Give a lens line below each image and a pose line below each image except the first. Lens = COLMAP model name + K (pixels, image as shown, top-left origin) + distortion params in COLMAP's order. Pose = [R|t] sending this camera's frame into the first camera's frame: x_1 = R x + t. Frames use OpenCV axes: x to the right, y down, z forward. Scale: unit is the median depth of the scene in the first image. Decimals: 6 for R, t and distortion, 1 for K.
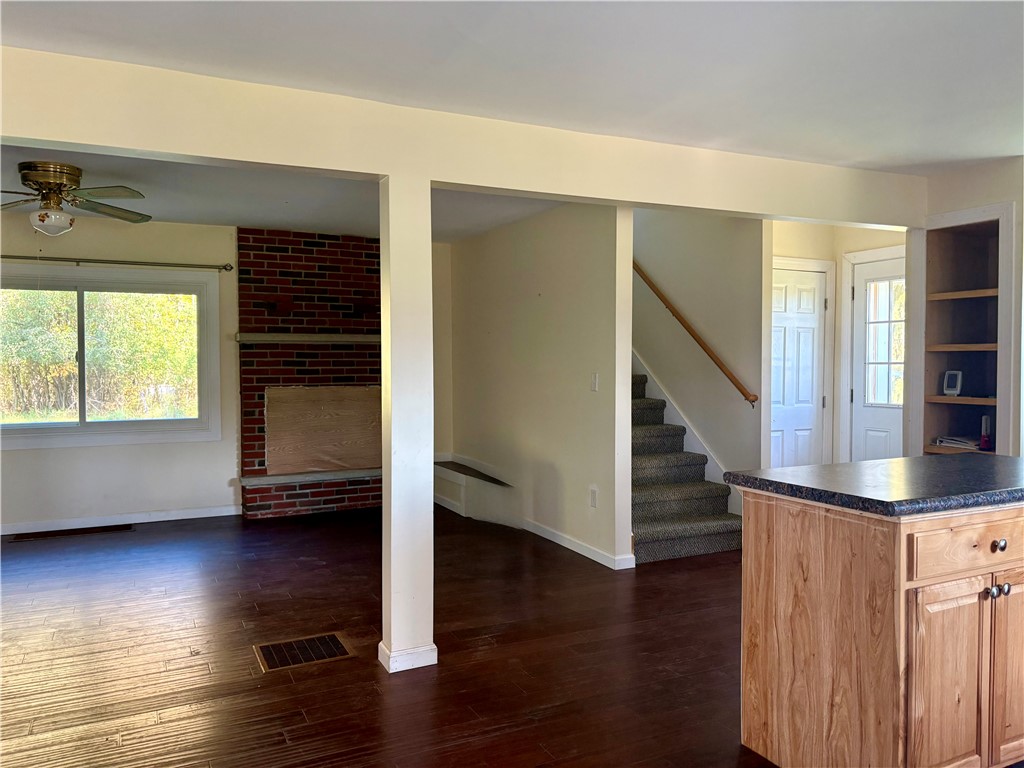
lens RADIAL K [[775.4, 0, 511.1], [0, 775.4, 373.0], [0, 0, 1]] dist [0.040822, -0.037971]
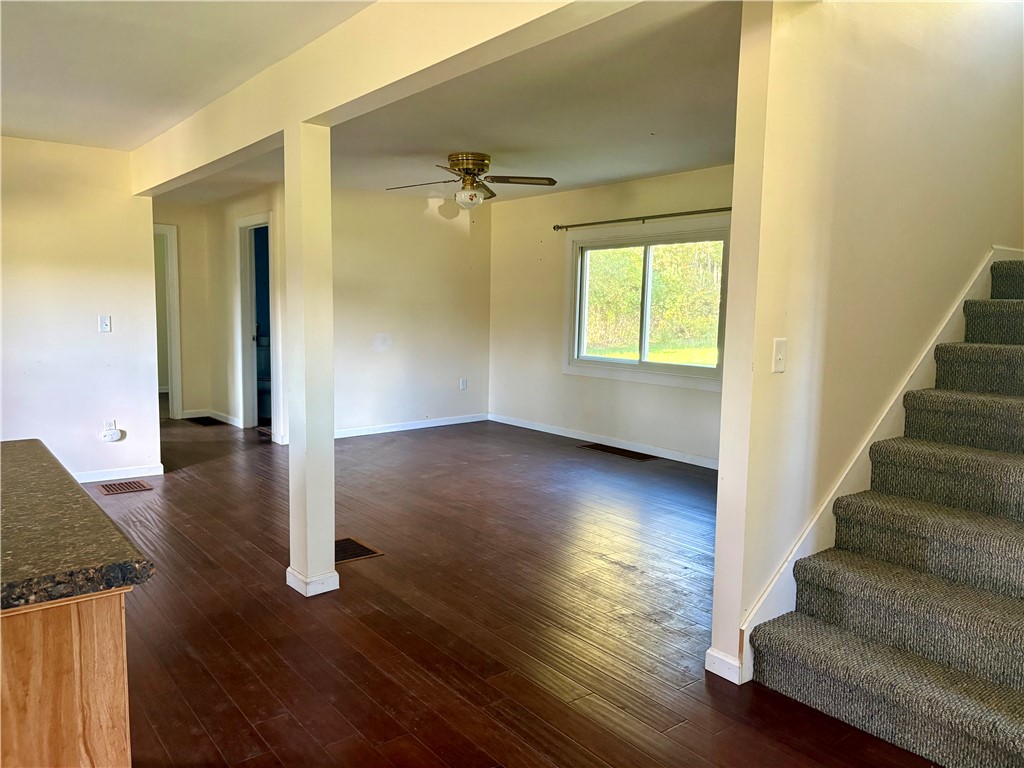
lens RADIAL K [[775.4, 0, 525.6], [0, 775.4, 388.8], [0, 0, 1]] dist [0.040822, -0.037971]
pose [[0.208851, 0.114066, -0.971272, 0.533123], [-0.030555, 0.993451, 0.110100, -0.017302], [0.977470, 0.006683, 0.210968, 0.595414]]
